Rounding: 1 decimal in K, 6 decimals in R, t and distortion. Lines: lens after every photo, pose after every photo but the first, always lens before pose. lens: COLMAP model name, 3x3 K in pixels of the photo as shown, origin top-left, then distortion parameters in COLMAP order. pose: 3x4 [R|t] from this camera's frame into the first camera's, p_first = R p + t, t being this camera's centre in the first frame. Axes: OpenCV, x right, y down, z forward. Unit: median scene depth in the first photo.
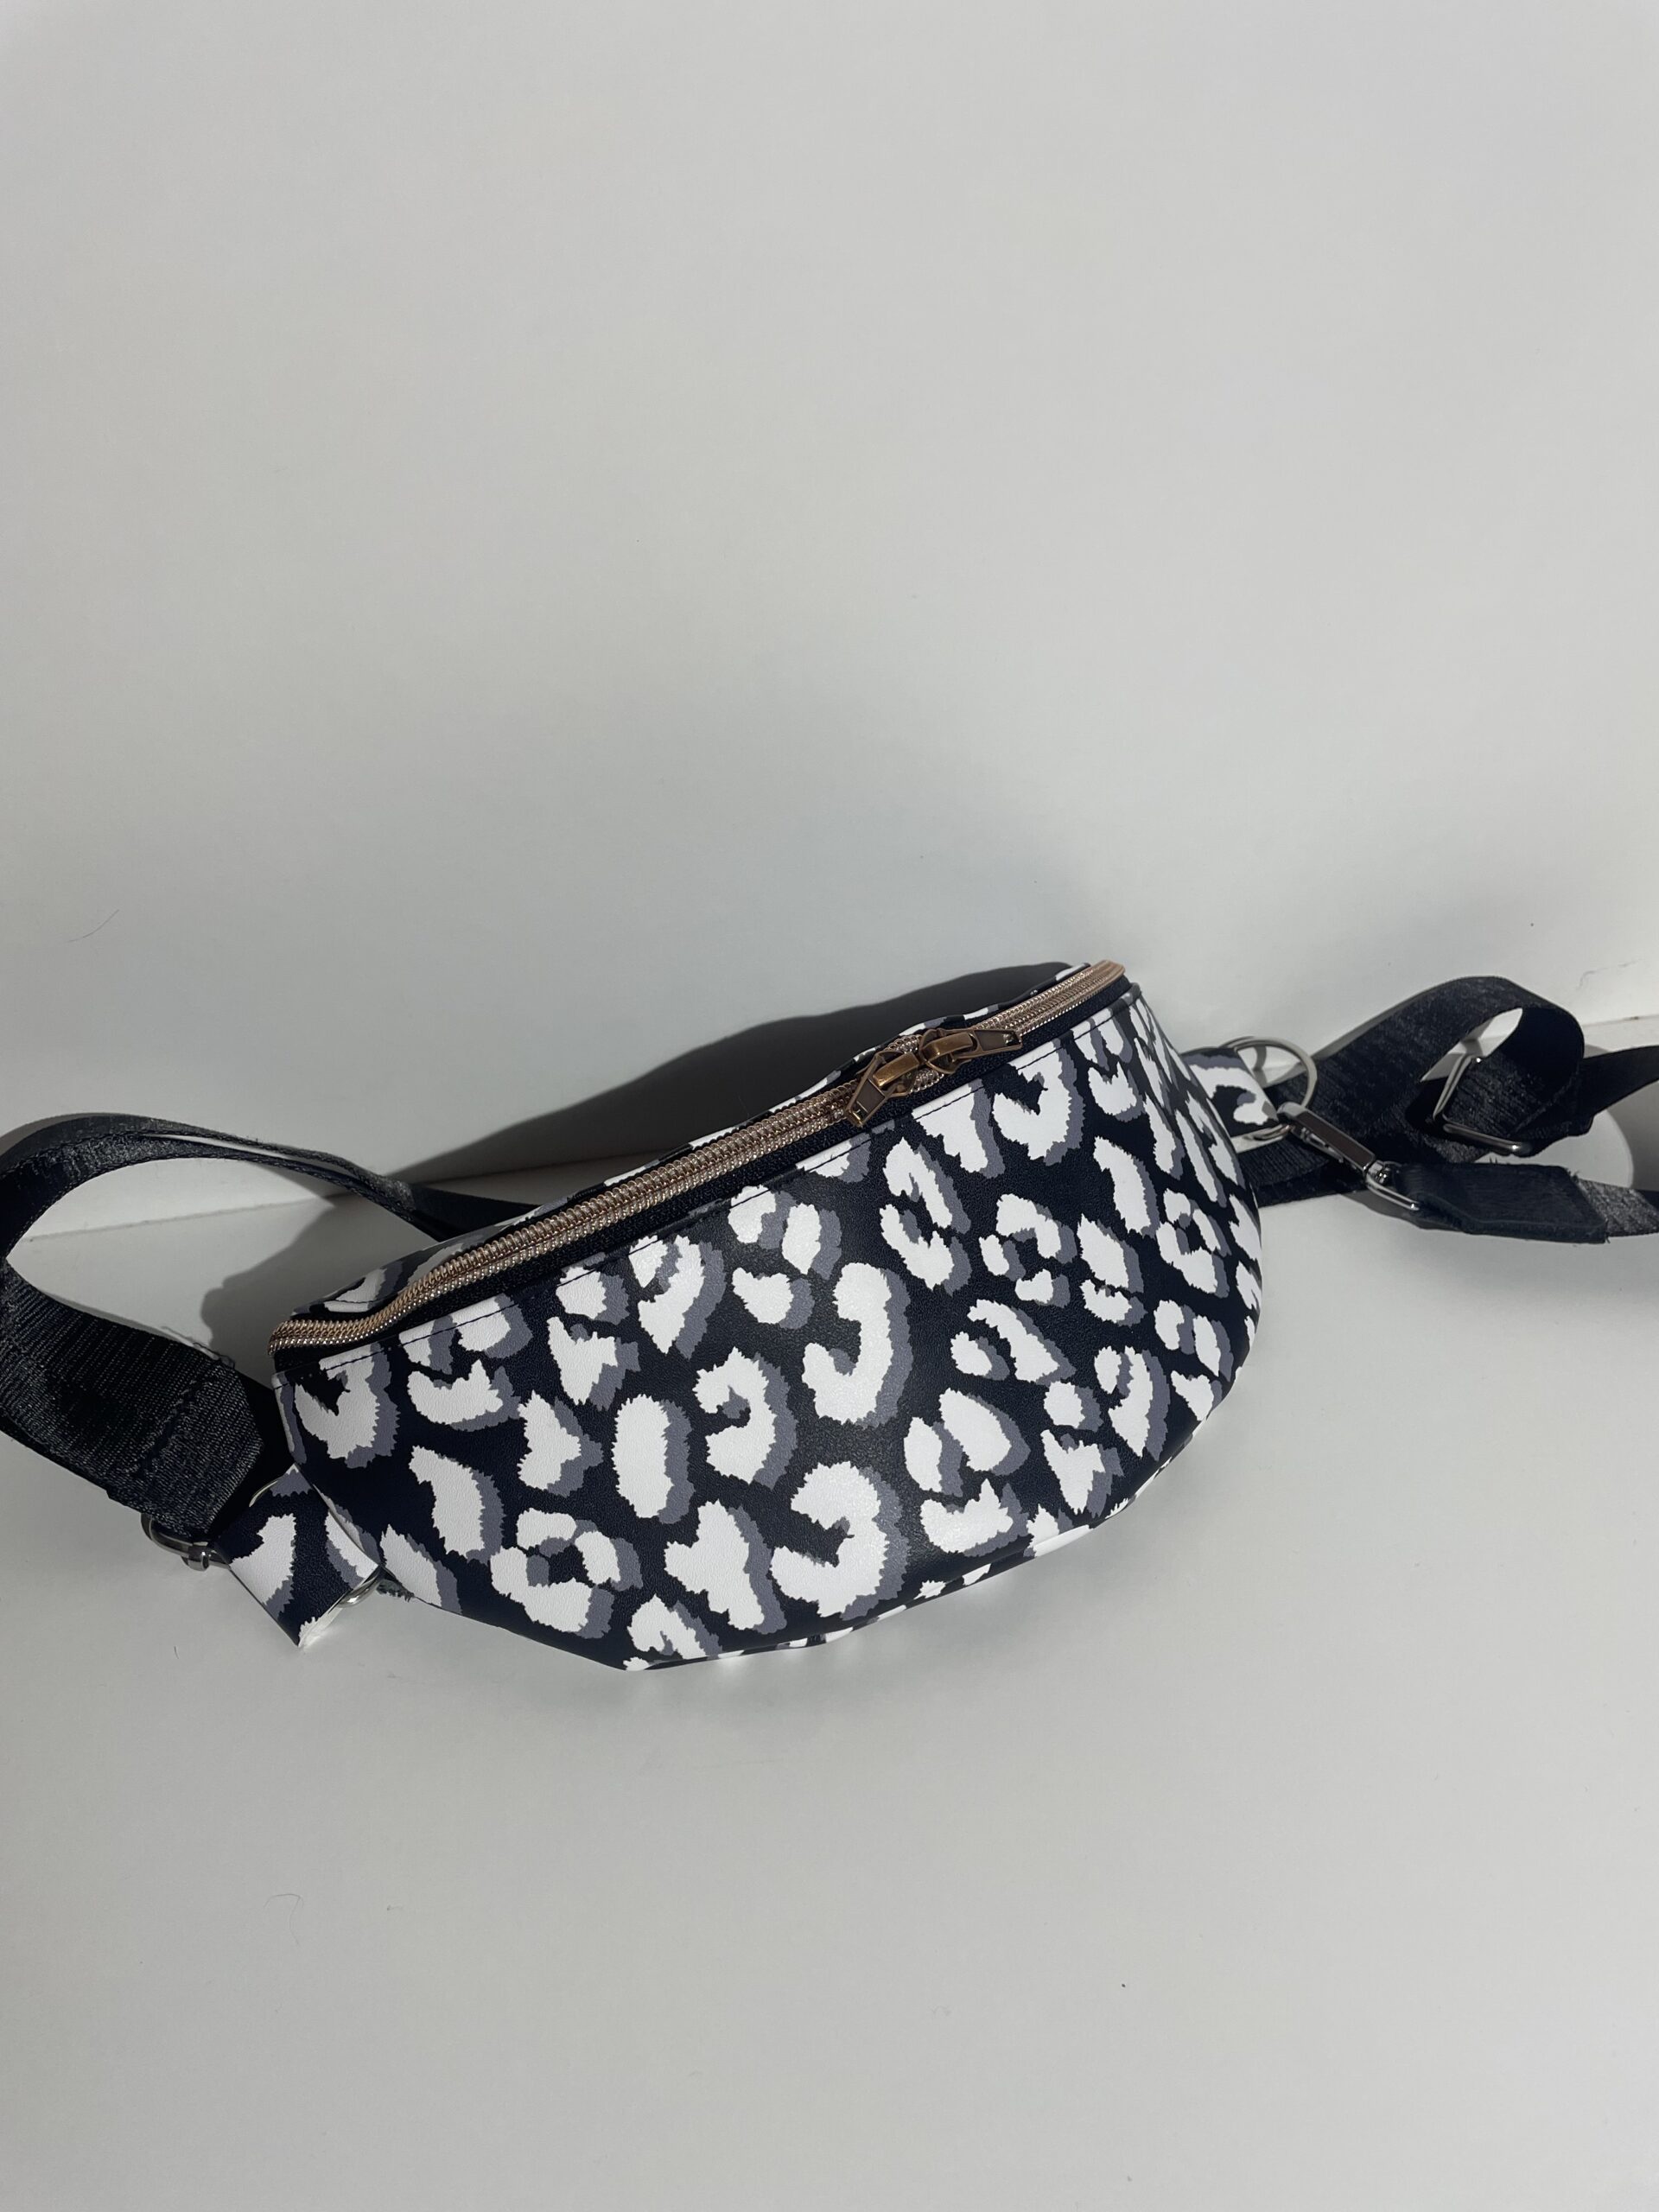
lens RADIAL K [[1643.8, 0, 833.2], [0, 1643.8, 1091.6], [0, 0, 1]] dist [0.055984, -0.041954]
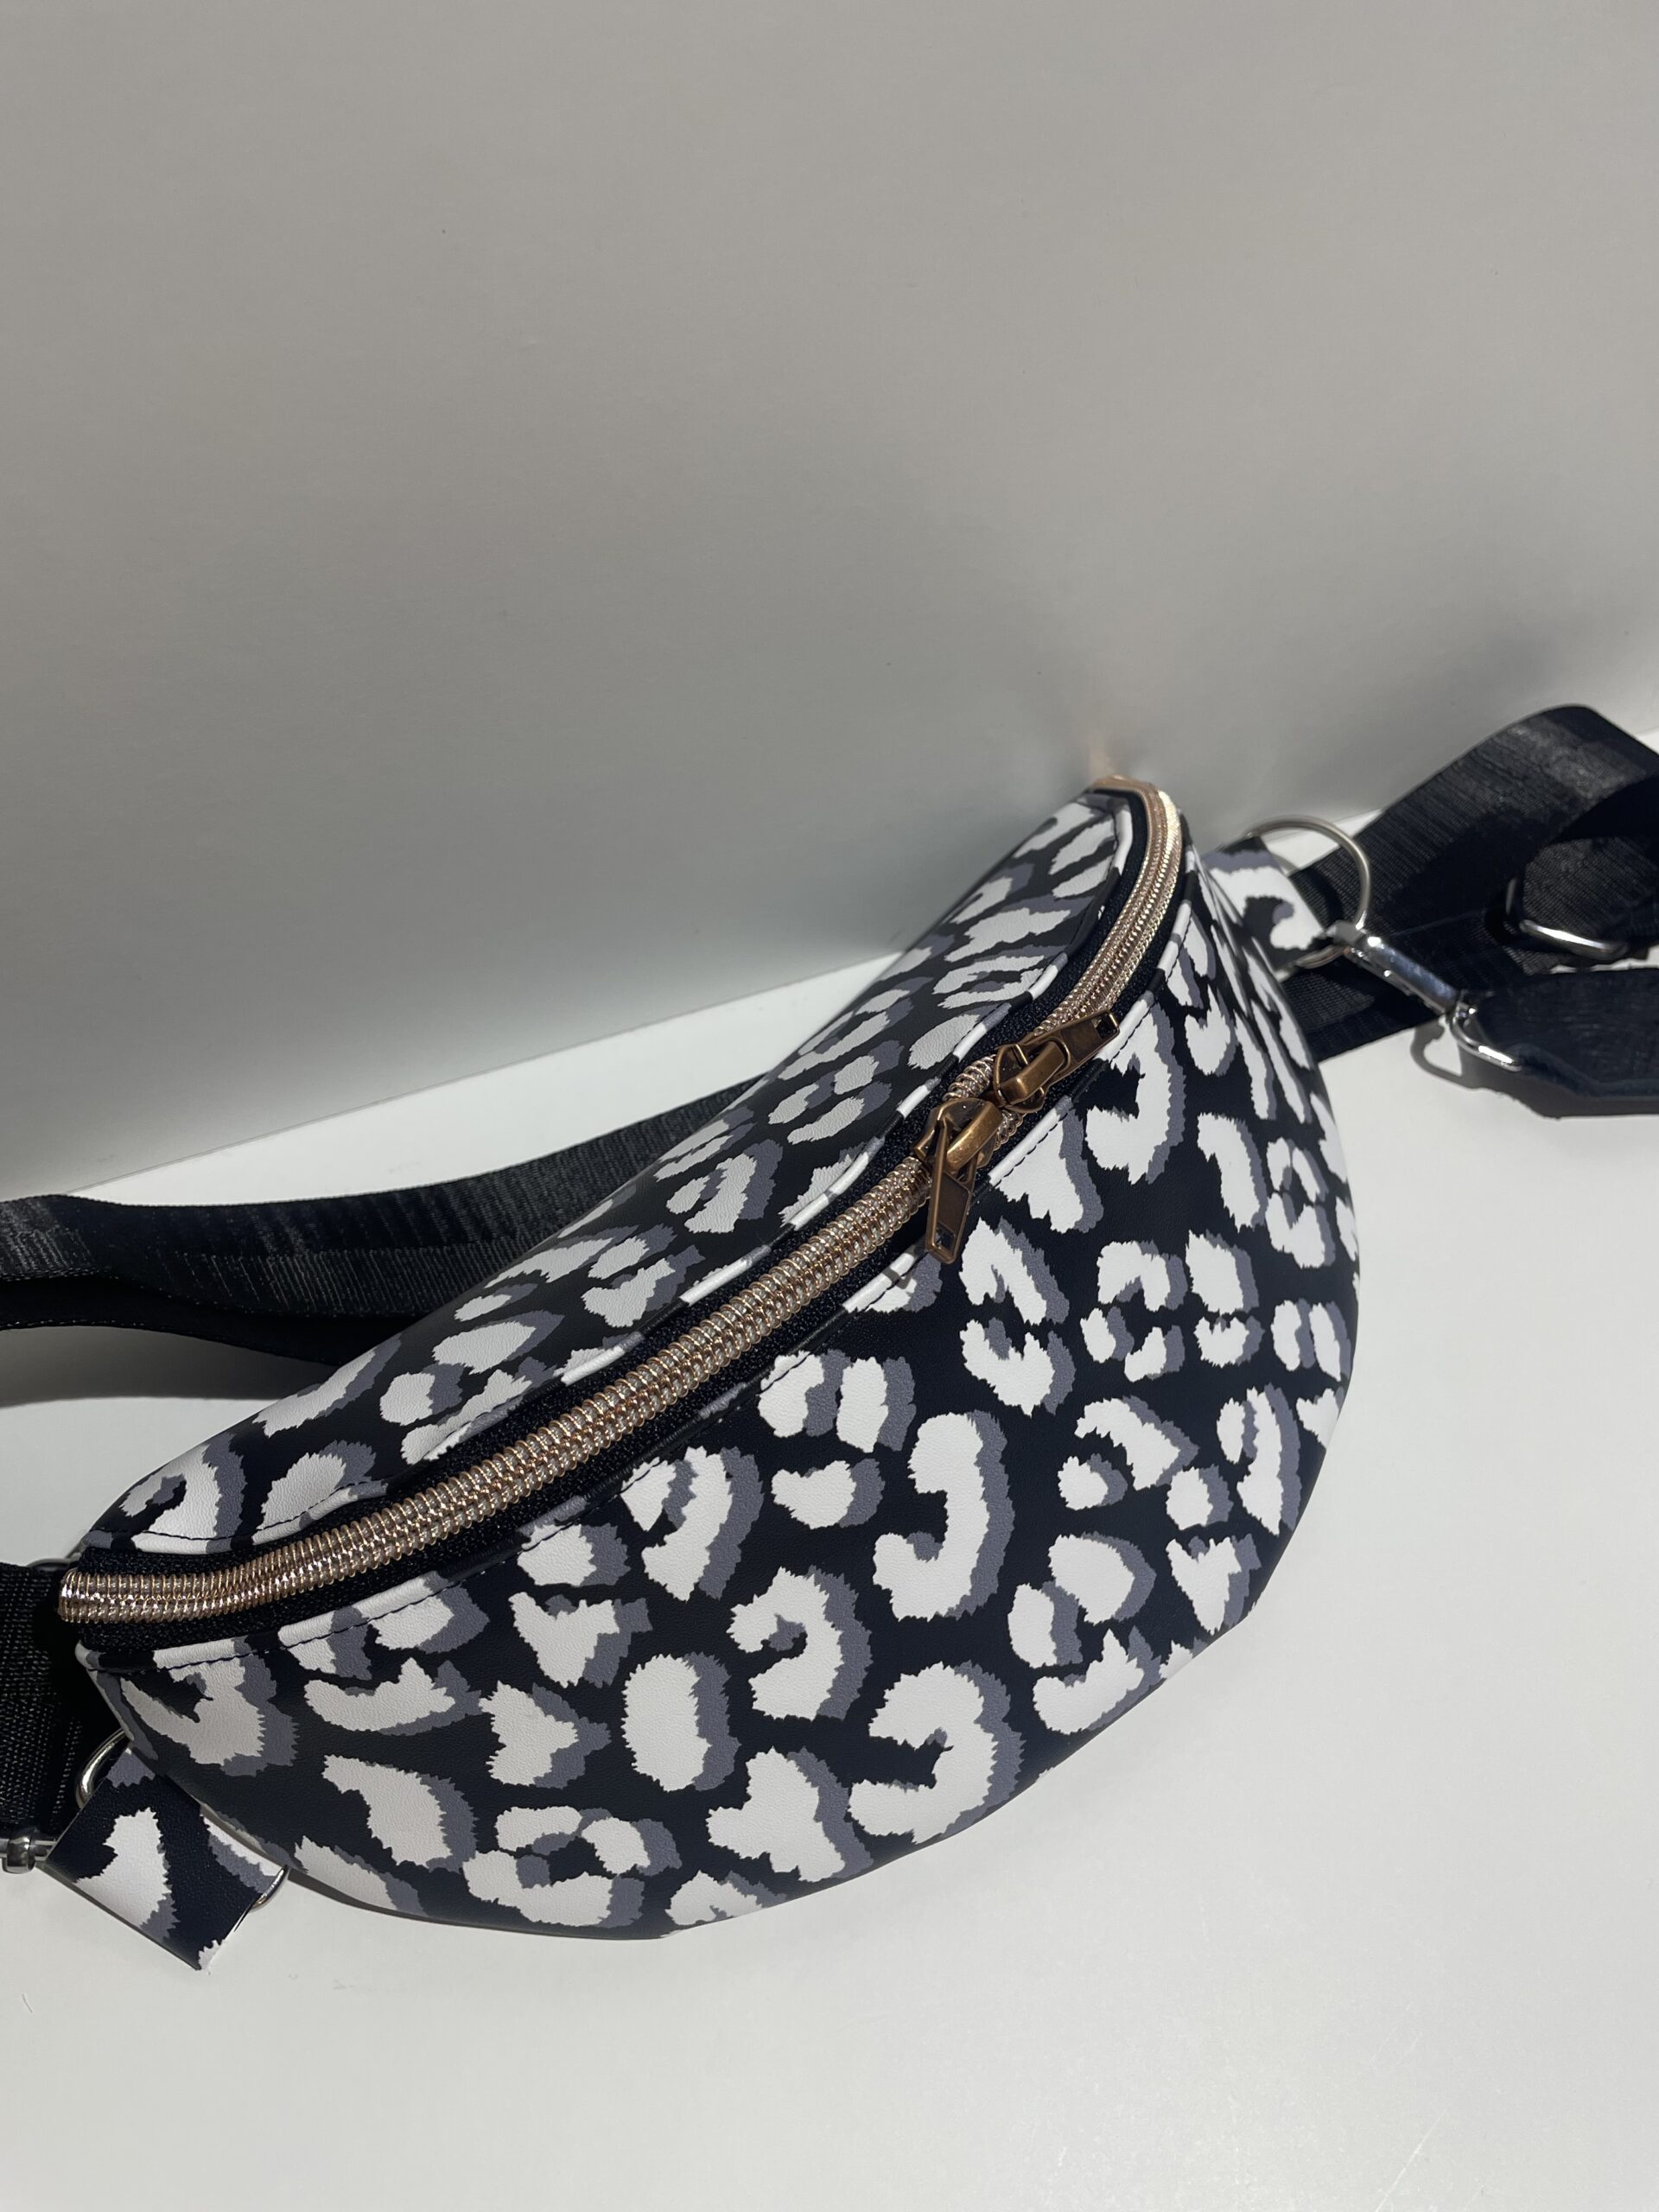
lens RADIAL K [[1643.8, 0, 827.4], [0, 1643.8, 1120.5], [0, 0, 1]] dist [0.055984, -0.041954]
pose [[0.981899, -0.121013, 0.145708, -0.116345], [0.065713, 0.939153, 0.337154, -0.249129], [-0.177643, -0.321476, 0.930106, 0.400666]]
